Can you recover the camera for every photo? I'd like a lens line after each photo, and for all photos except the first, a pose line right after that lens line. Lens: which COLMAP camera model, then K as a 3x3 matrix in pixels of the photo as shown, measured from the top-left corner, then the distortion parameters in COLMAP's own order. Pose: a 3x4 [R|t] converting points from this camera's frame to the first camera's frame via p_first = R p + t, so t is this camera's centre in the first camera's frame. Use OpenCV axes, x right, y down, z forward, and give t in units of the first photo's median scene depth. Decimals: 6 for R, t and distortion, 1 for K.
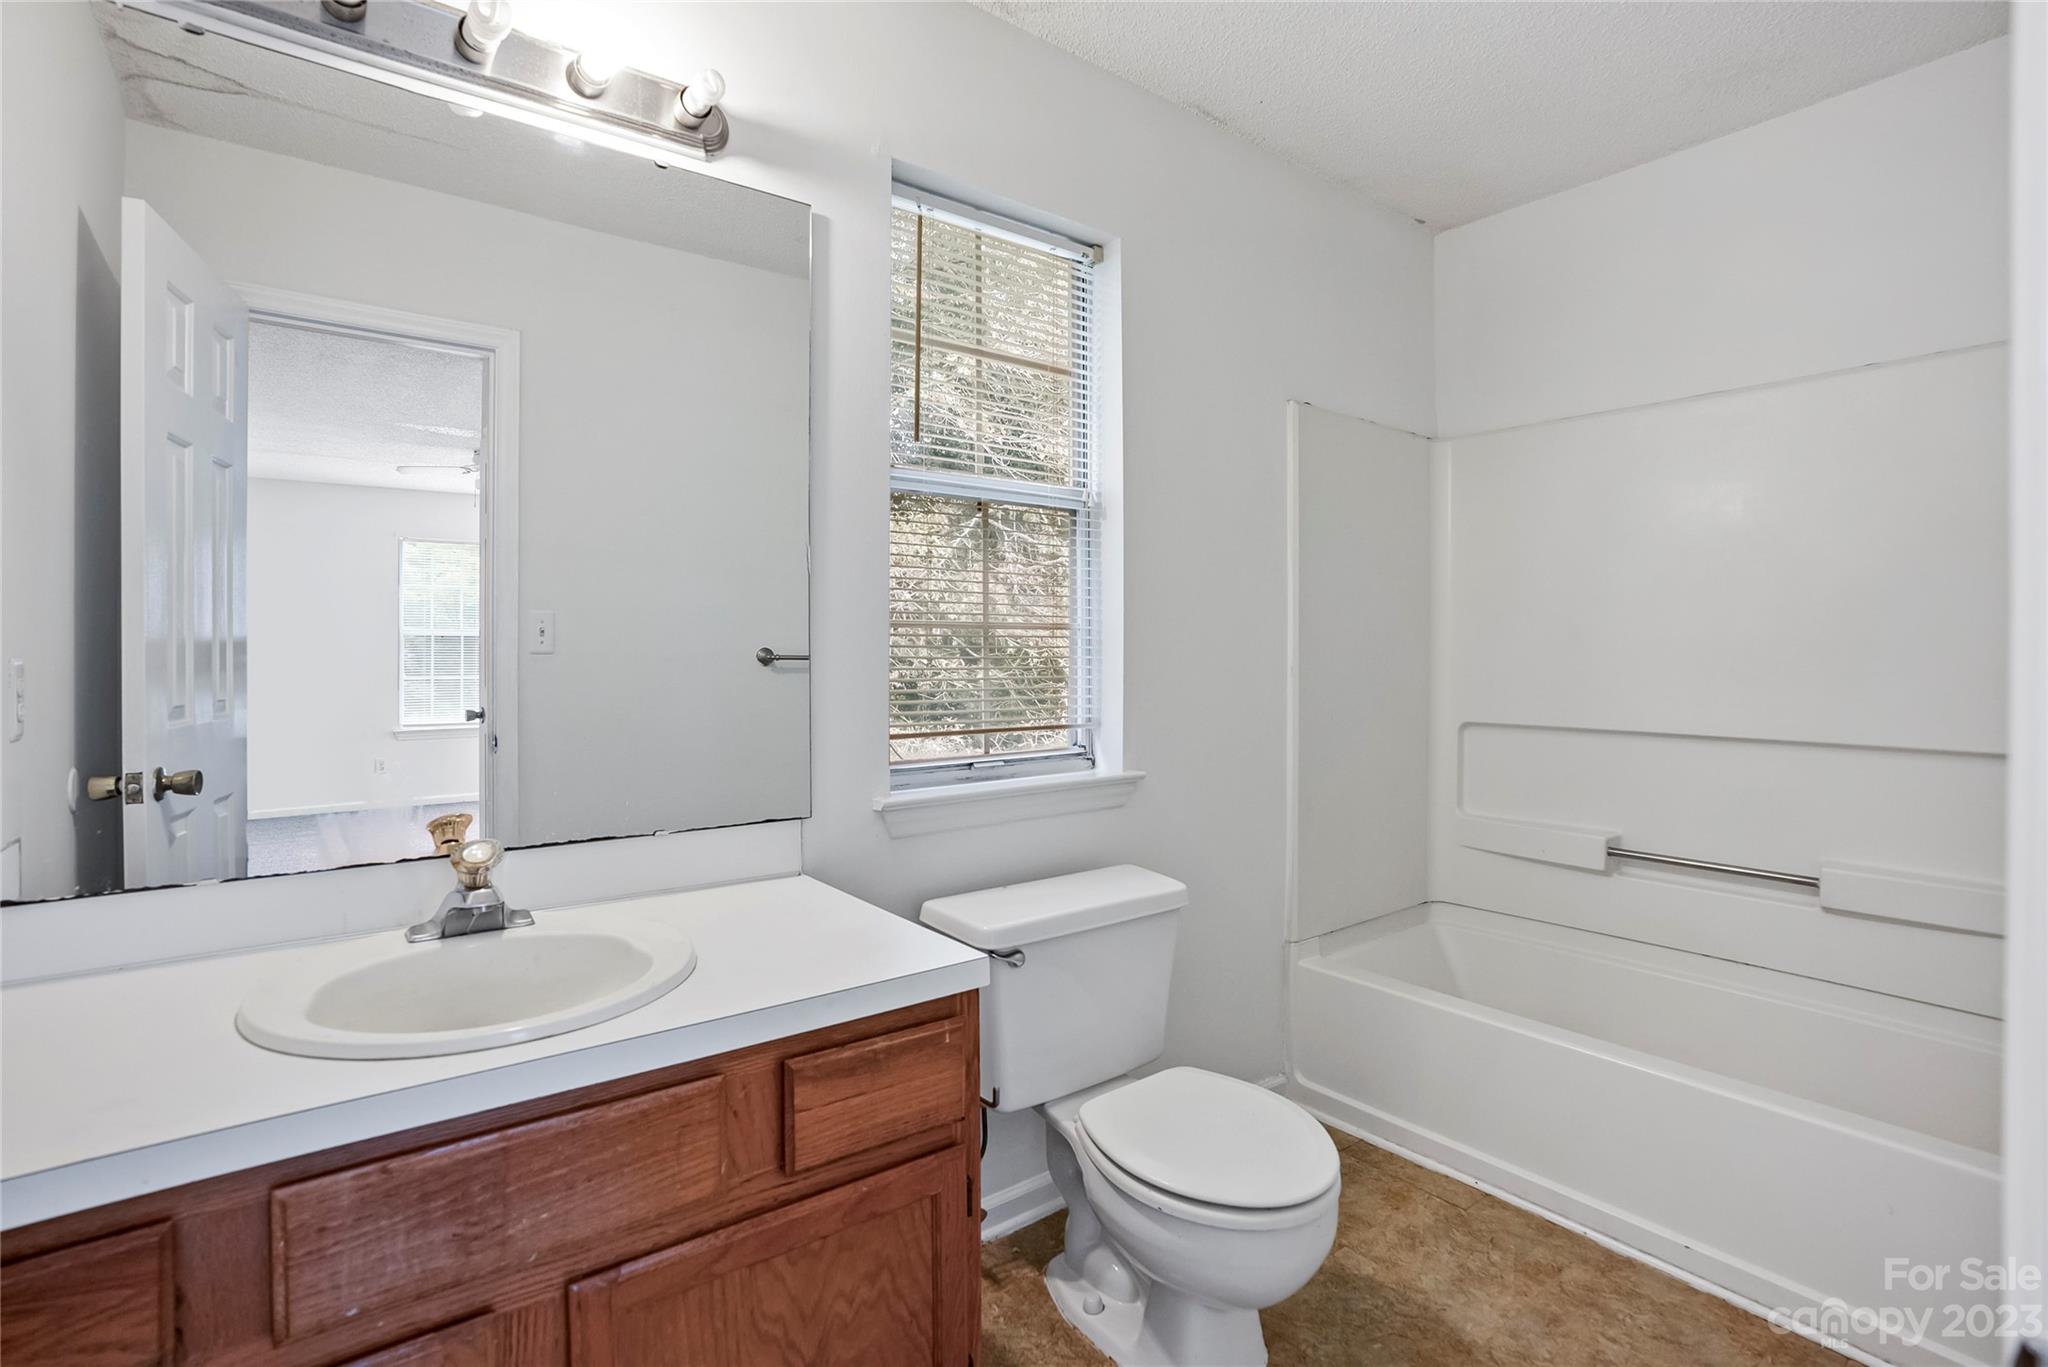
lens RADIAL K [[960.2, 0, 1024.9], [0, 960.2, 654.4], [0, 0, 1]] dist [-0.069248, 0.028576]
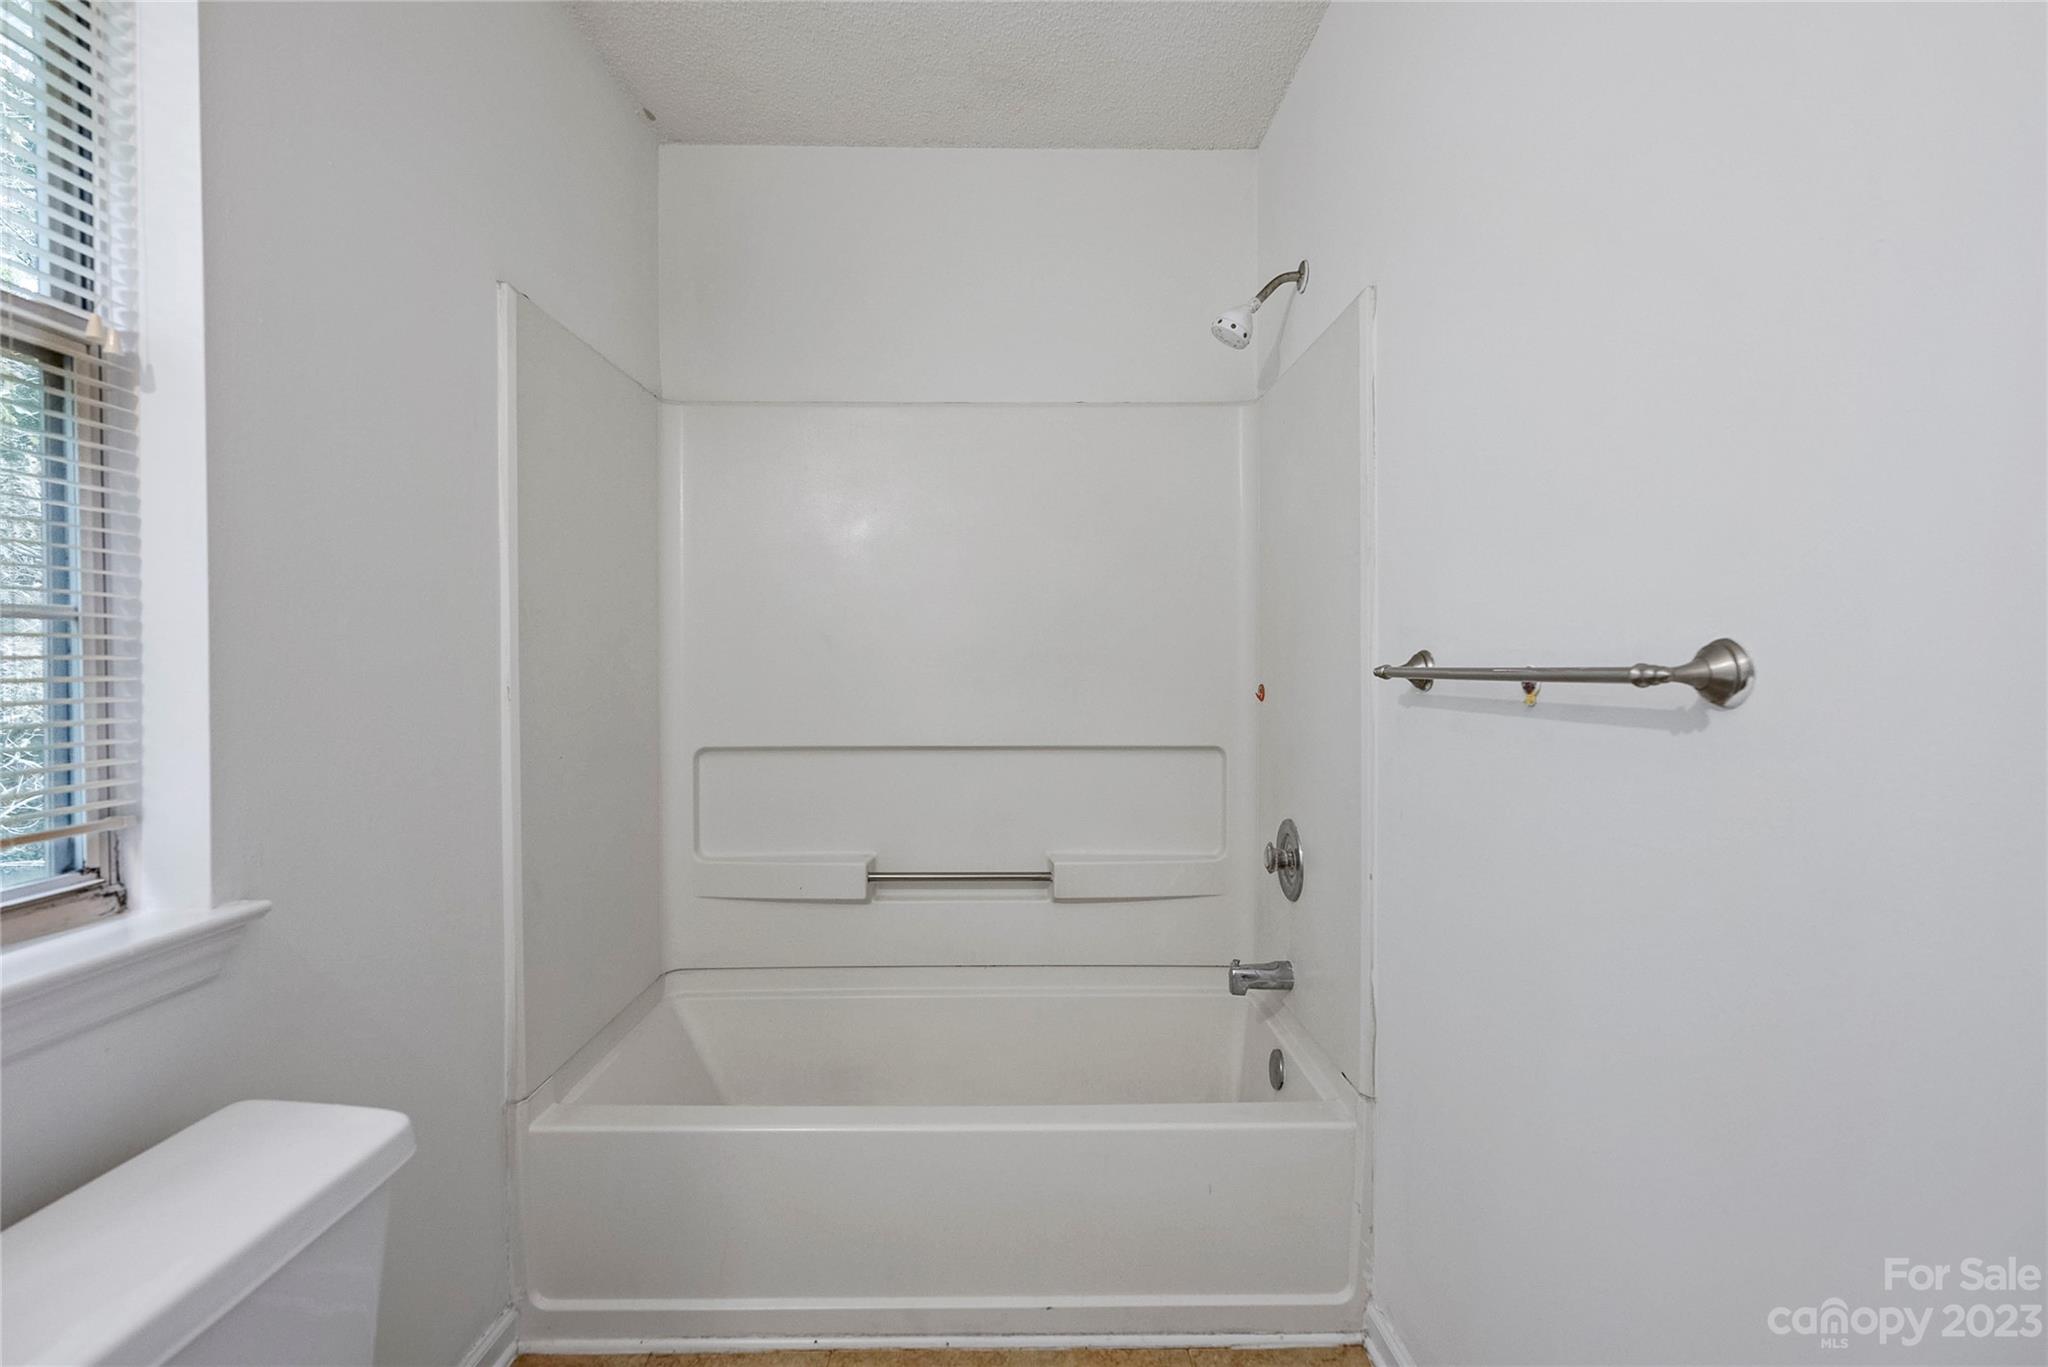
lens RADIAL K [[939.8, 0, 1028.8], [0, 939.8, 674.6], [0, 0, 1]] dist [-0.003093, -0.000678]
pose [[0.602563, -0.014351, 0.797943, -0.022647], [0.007098, 0.999895, 0.012624, -0.001545], [-0.798040, -0.001943, 0.602601, 0.308249]]
